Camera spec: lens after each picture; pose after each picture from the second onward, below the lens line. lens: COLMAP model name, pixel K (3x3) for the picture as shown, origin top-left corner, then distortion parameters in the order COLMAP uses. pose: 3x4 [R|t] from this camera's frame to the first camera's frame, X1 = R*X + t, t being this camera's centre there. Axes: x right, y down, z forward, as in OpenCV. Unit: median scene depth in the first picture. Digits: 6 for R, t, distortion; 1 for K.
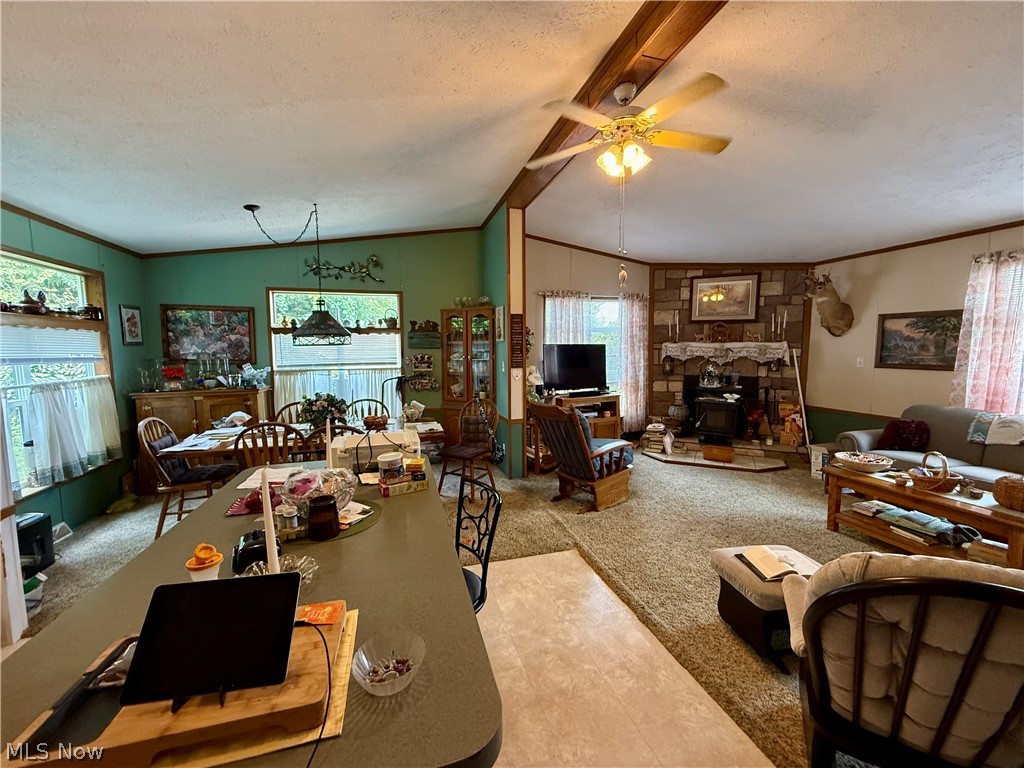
lens RADIAL K [[404.7, 0, 511.8], [0, 404.7, 383.2], [0, 0, 1]] dist [-0.001964, 0.000178]
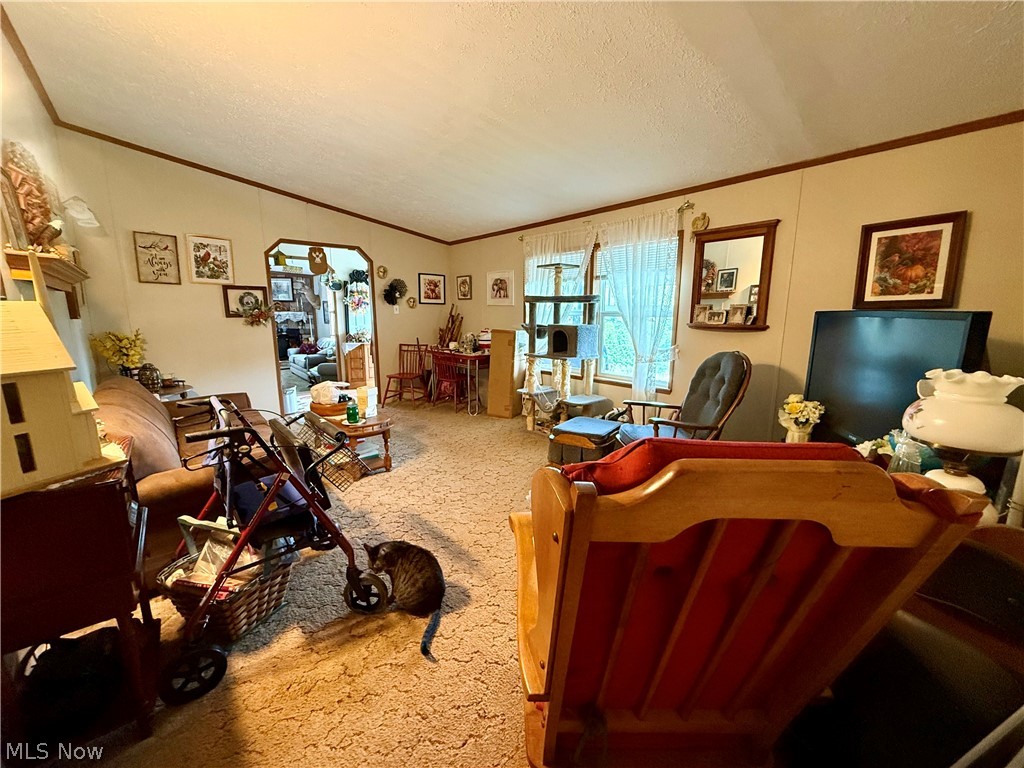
lens RADIAL K [[404.7, 0, 511.1], [0, 404.7, 384.6], [0, 0, 1]] dist [-0.001964, 0.000178]
pose [[0.912433, -0.053590, 0.405701, 0.795588], [0.019738, 0.995998, 0.087172, 0.115149], [-0.408749, -0.071531, 0.909839, -1.410869]]
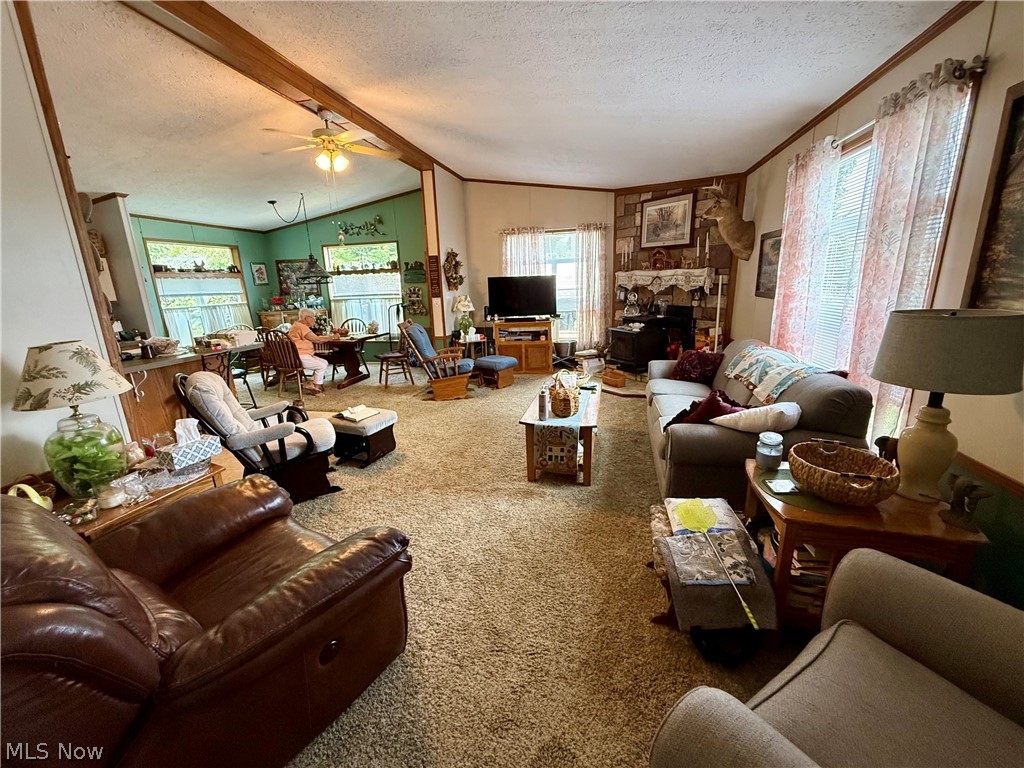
lens RADIAL K [[404.7, 0, 508.1], [0, 404.7, 384.4], [0, 0, 1]] dist [-0.001964, 0.000178]
pose [[0.868144, 0.102042, -0.485709, 0.762271], [-0.016361, 0.983988, 0.177481, 0.003093], [0.496042, -0.146133, 0.855913, -0.056184]]
